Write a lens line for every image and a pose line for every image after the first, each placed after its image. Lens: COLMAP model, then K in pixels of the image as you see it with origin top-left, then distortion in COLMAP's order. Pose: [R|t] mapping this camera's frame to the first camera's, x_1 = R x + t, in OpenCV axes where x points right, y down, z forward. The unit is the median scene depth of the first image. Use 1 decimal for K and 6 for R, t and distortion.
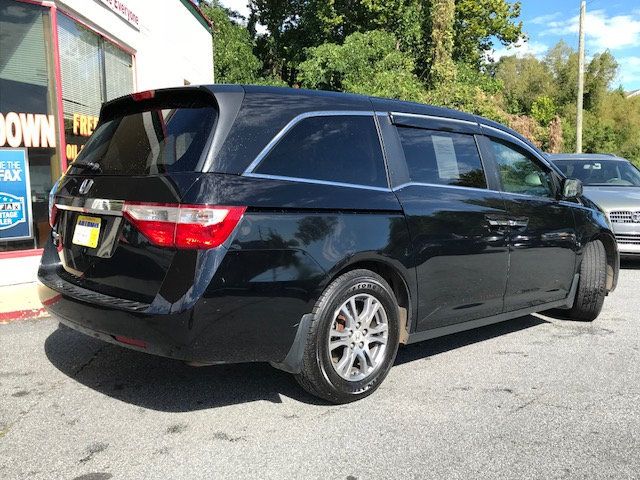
lens RADIAL K [[643.5, 0, 320.0], [0, 643.5, 240.0], [0, 0, 1]] dist [0.003672, -0.000666]
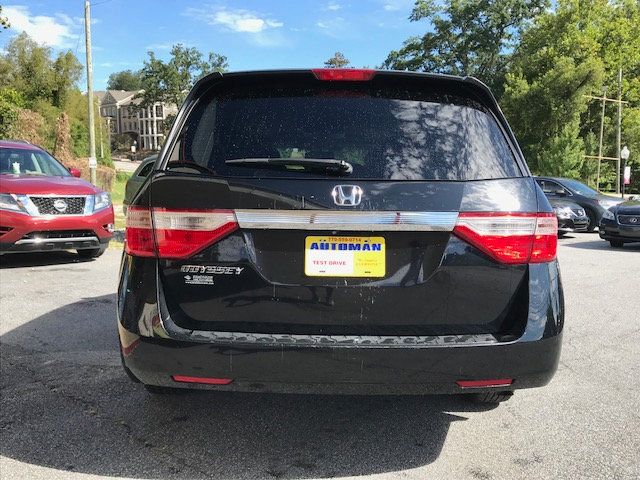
lens RADIAL K [[629.9, 0, 320.0], [0, 629.9, 240.0], [0, 0, 1]] dist [0.006943, 0.021038]
pose [[0.658176, -0.068653, 0.749727, -0.091251], [0.062935, 0.997365, 0.036080, -0.005980], [-0.750229, 0.023437, 0.660763, 0.055521]]
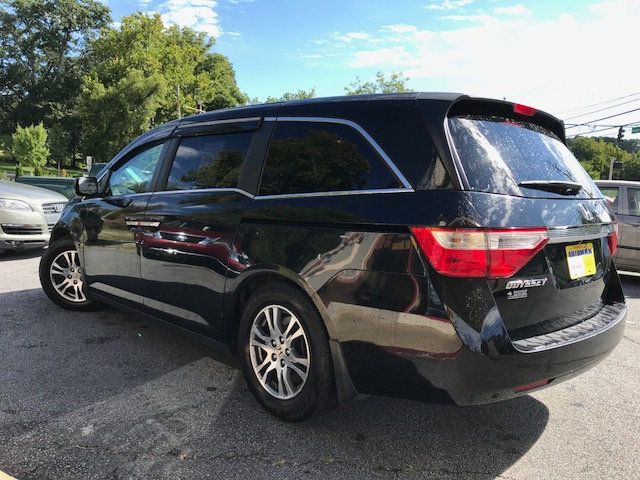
lens RADIAL K [[527.0, 0, 320.0], [0, 527.0, 240.0], [0, 0, 1]] dist [0.008919, 0.001937]
pose [[-0.026573, -0.118043, 0.992653, -0.109458], [0.061913, 0.990903, 0.119492, -0.015565], [-0.997728, 0.064633, -0.019022, 0.138671]]
